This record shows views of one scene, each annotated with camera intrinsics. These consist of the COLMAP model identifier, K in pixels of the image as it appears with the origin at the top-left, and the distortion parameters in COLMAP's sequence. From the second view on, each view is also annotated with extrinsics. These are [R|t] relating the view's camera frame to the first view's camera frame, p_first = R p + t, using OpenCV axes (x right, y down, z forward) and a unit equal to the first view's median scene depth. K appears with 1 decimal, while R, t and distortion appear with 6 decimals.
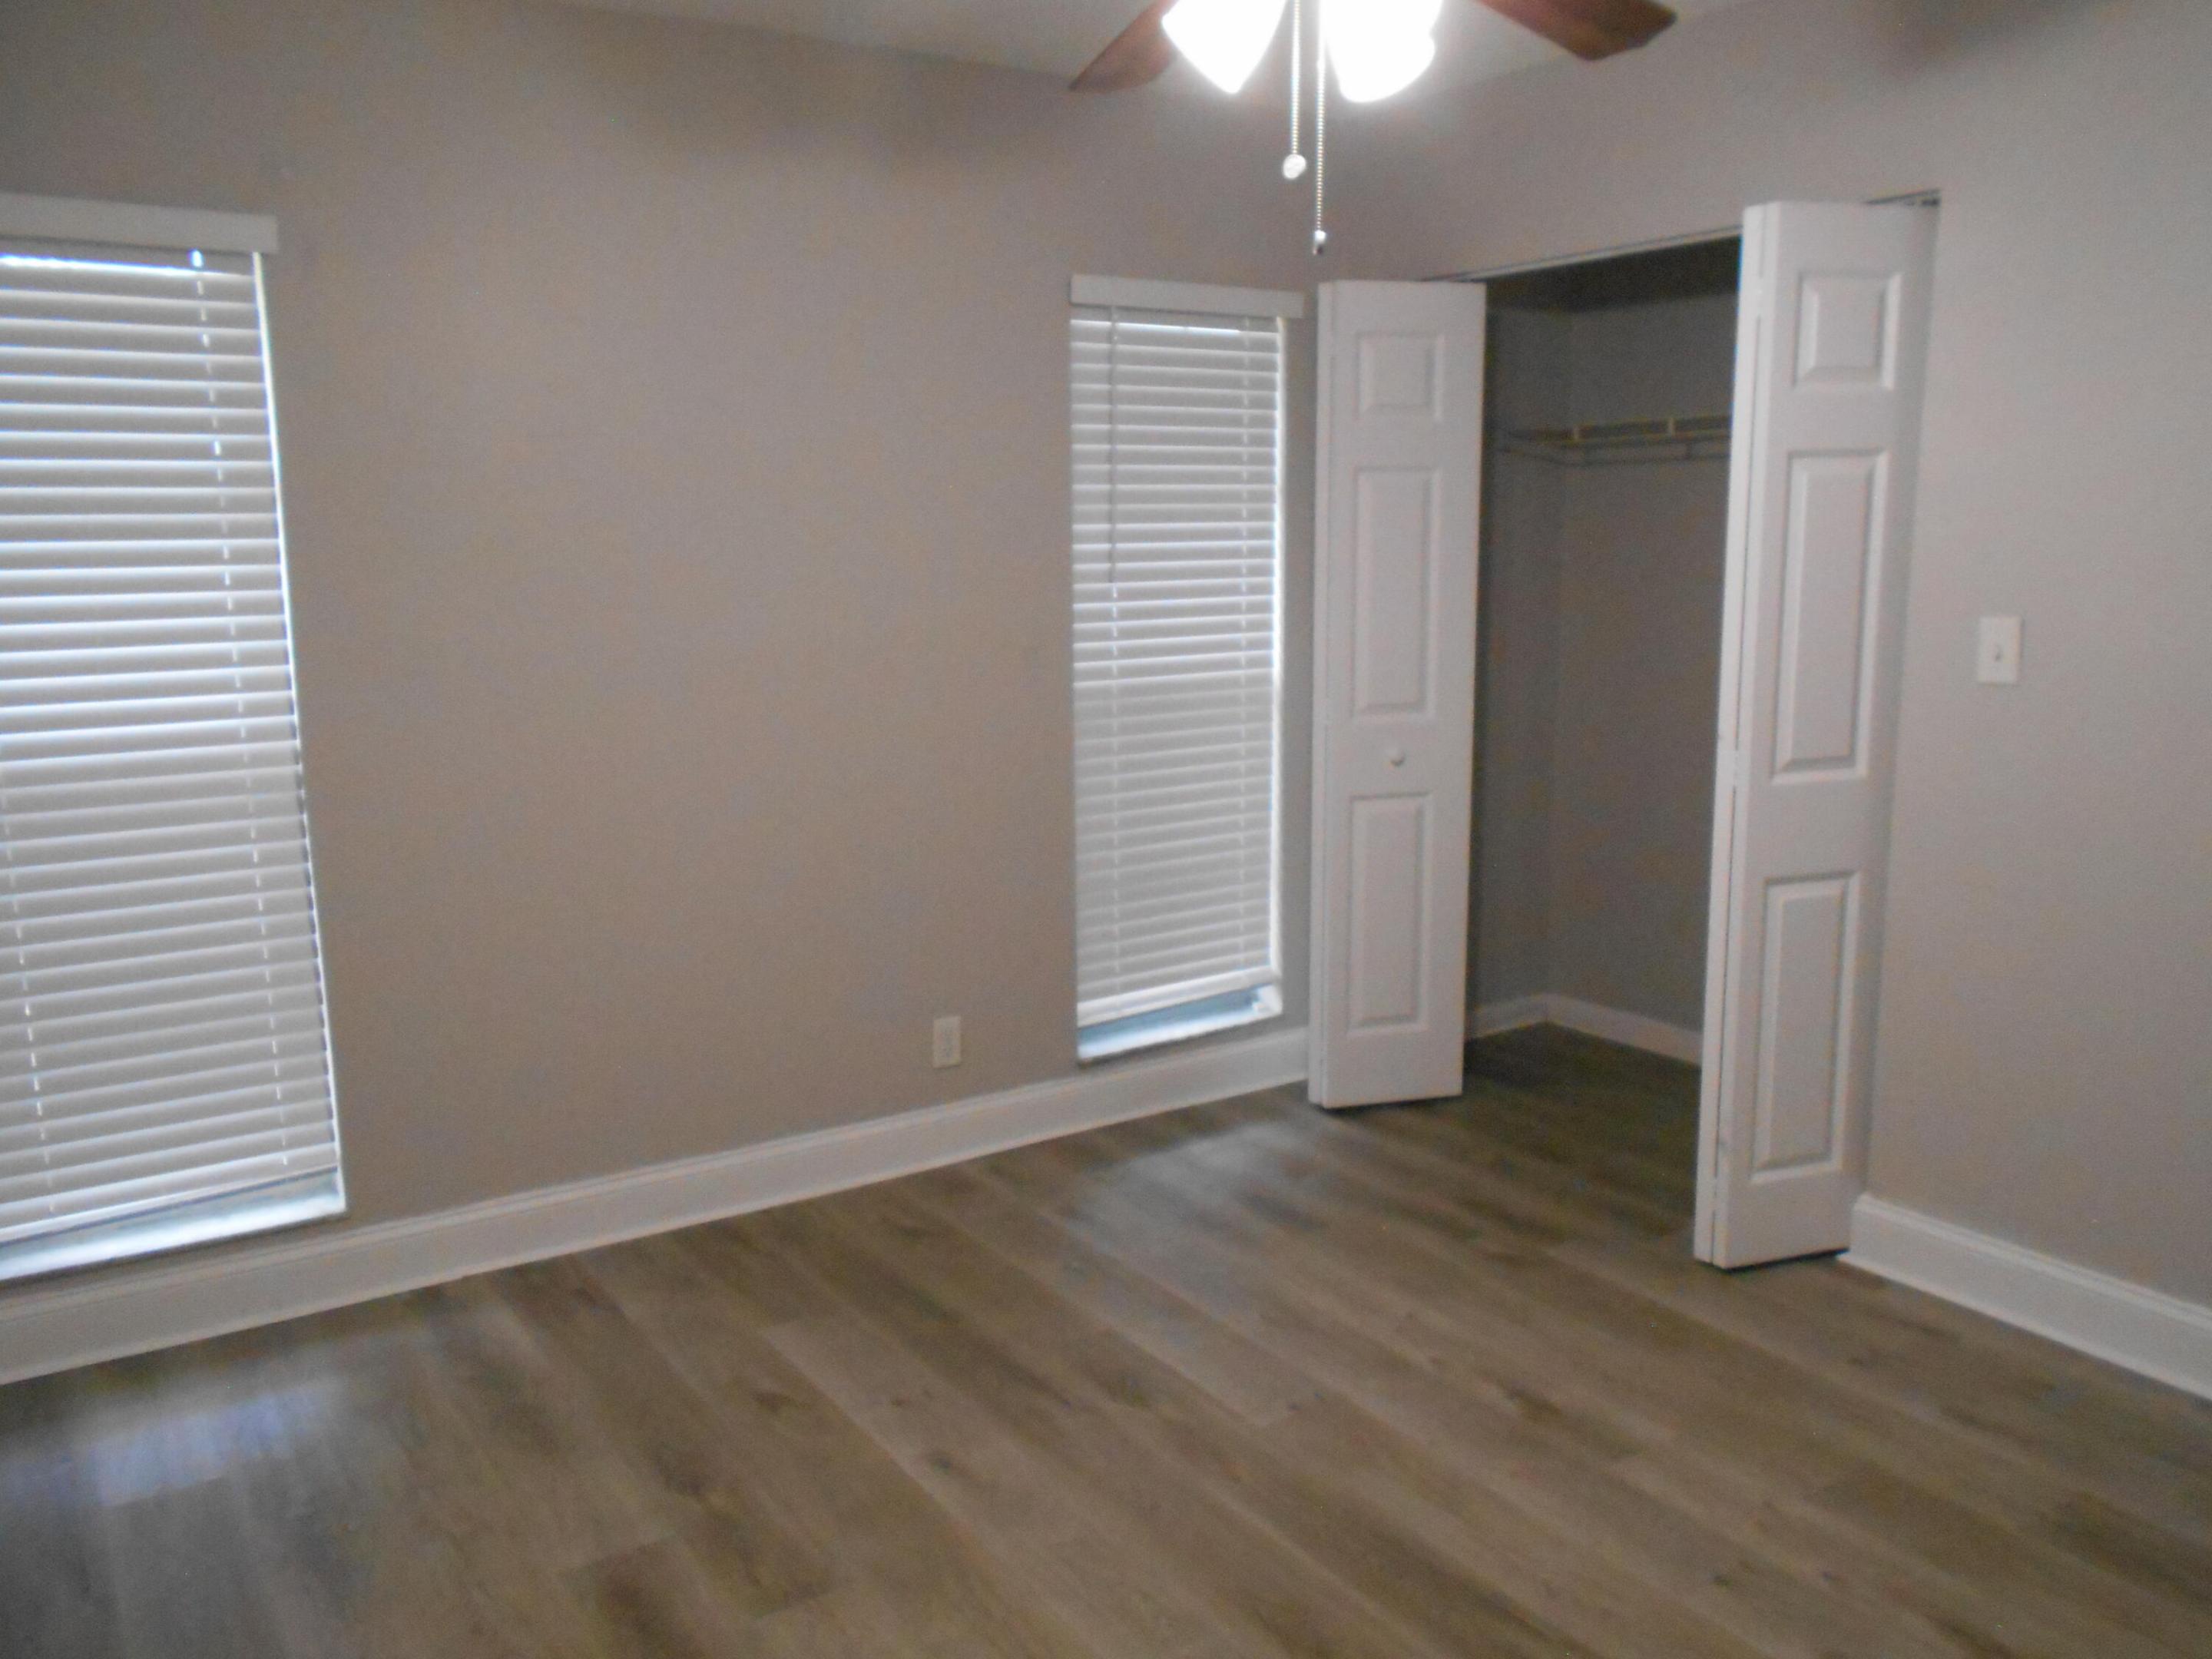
lens RADIAL K [[1730.6, 0, 1106.0], [0, 1730.6, 829.5], [0, 0, 1]] dist [-0.044094, 0.002894]
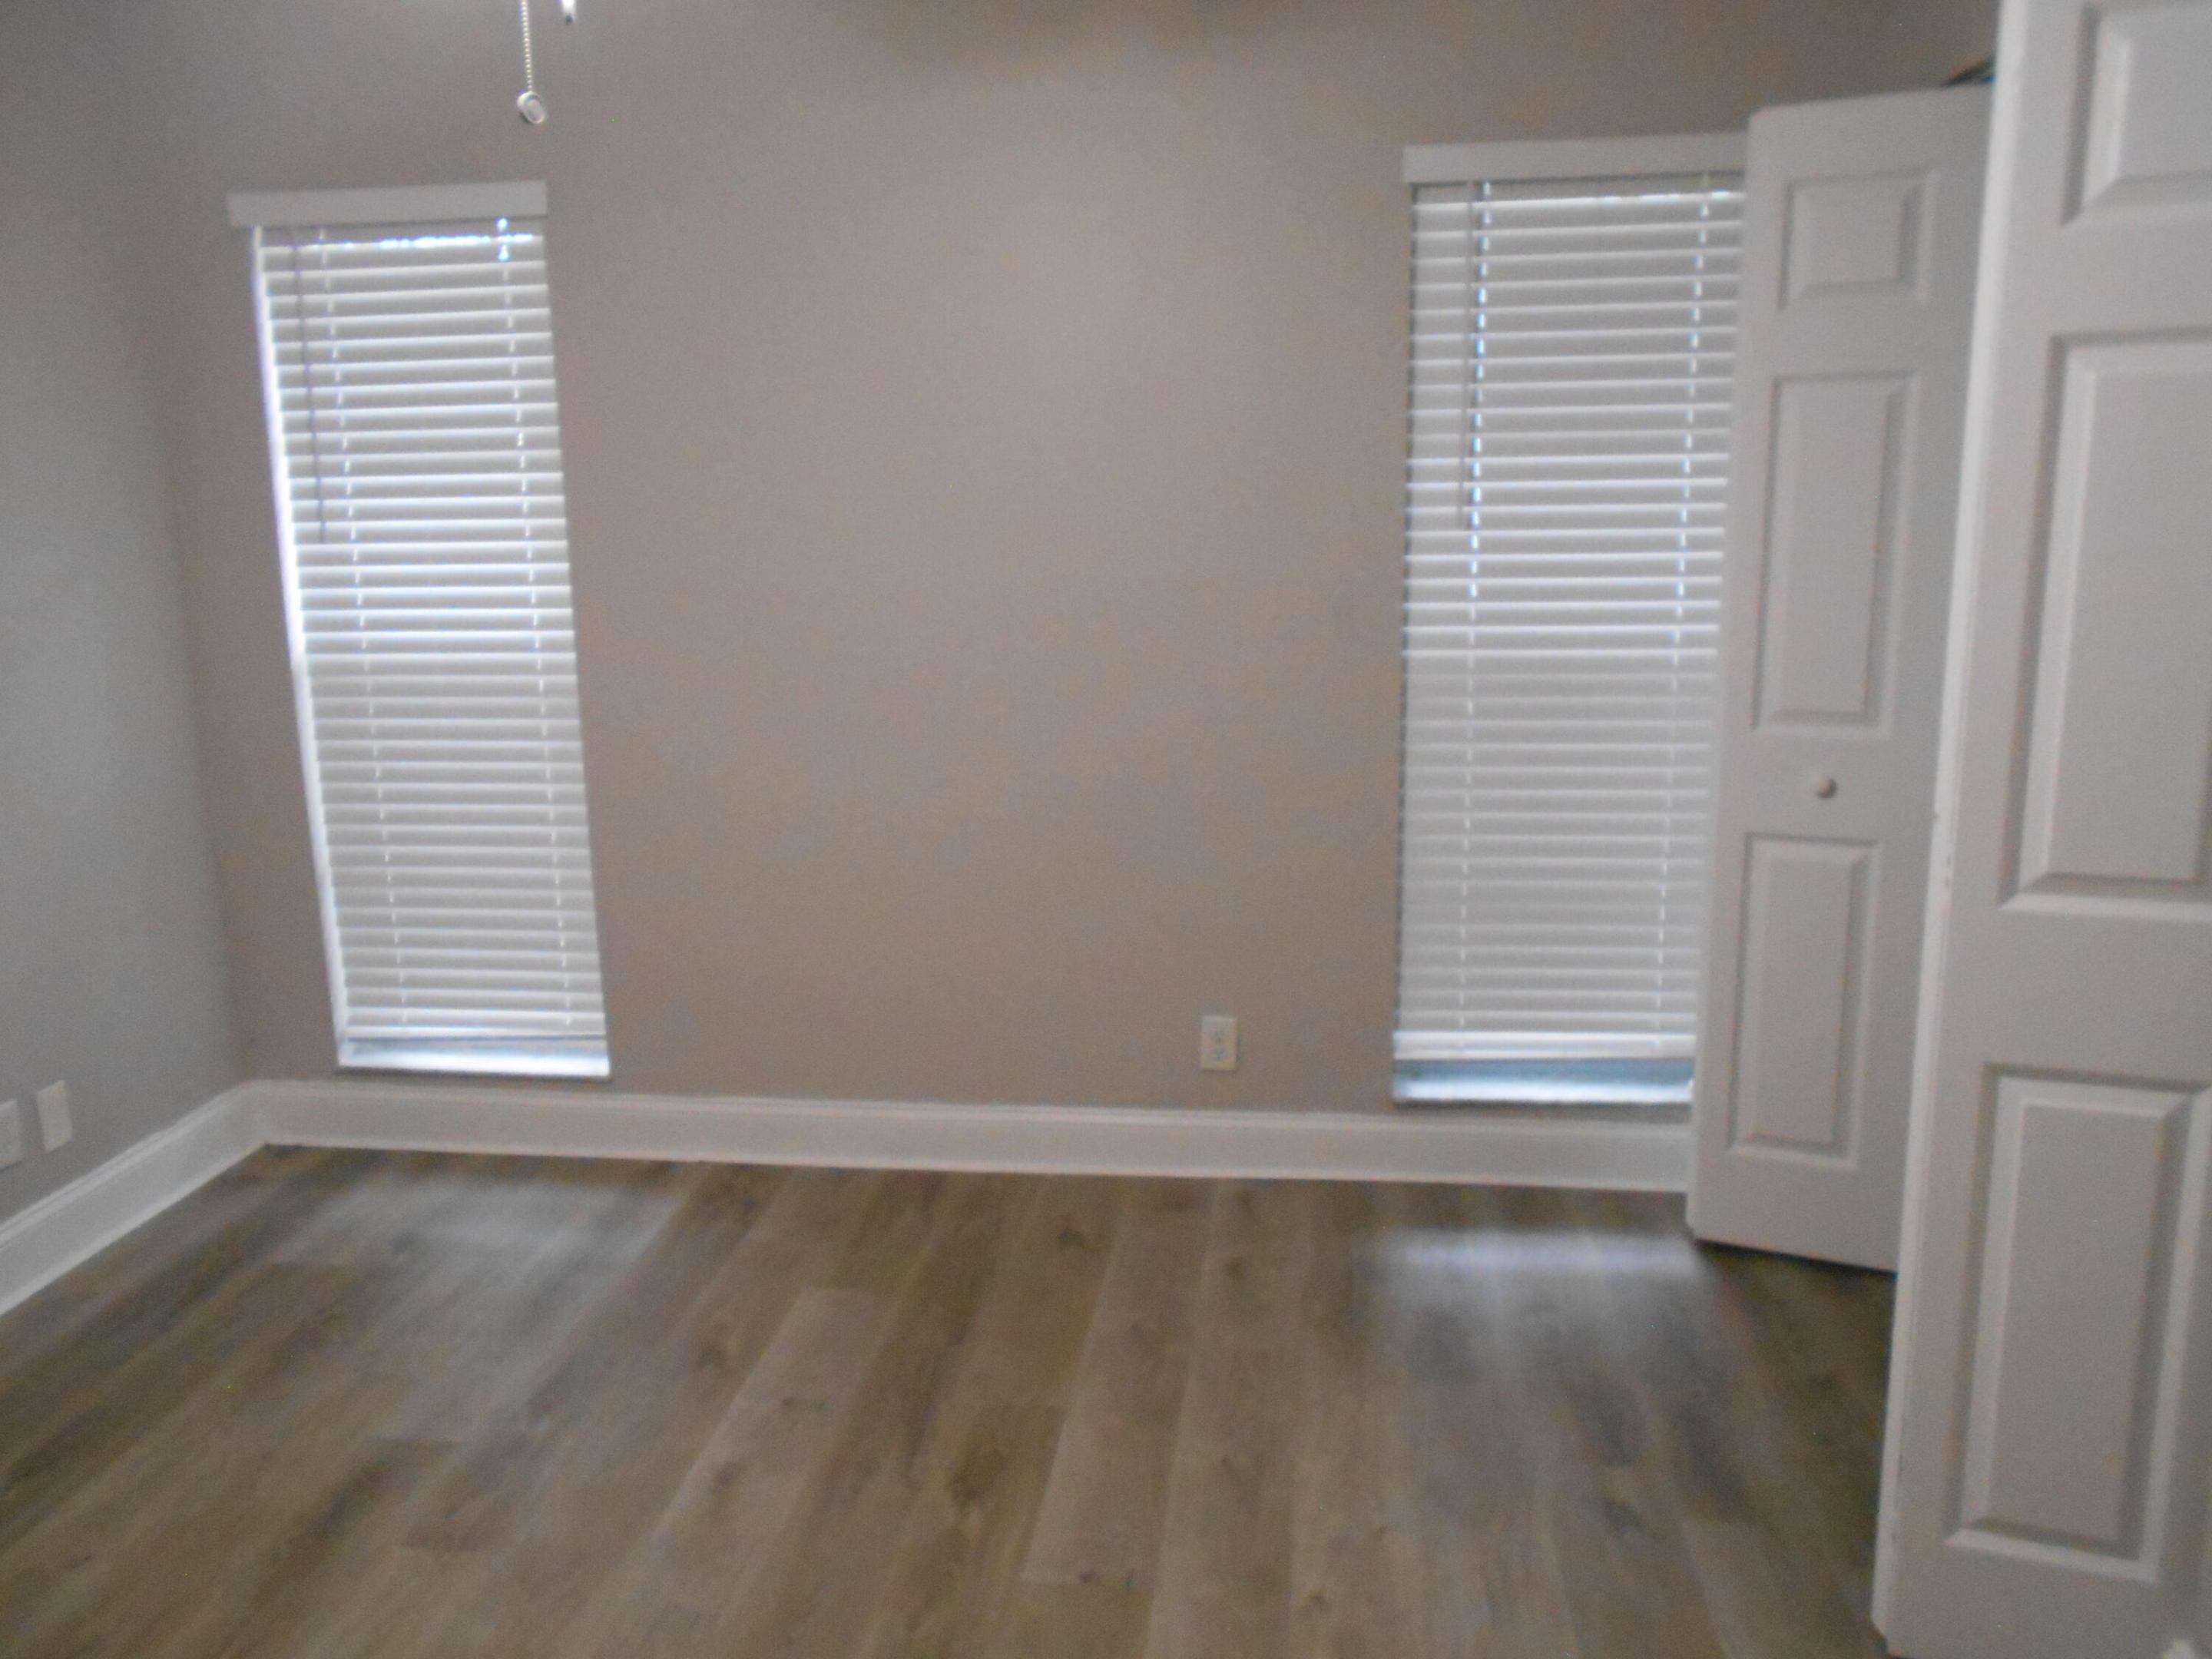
lens RADIAL K [[1710.4, 0, 949.4], [0, 1710.4, 825.9], [0, 0, 1]] dist [-0.029194, 0.007737]
pose [[0.762638, 0.133959, -0.632802, 0.366630], [-0.105264, 0.990981, 0.082921, -0.049590], [0.638203, 0.003372, 0.769861, 0.247890]]
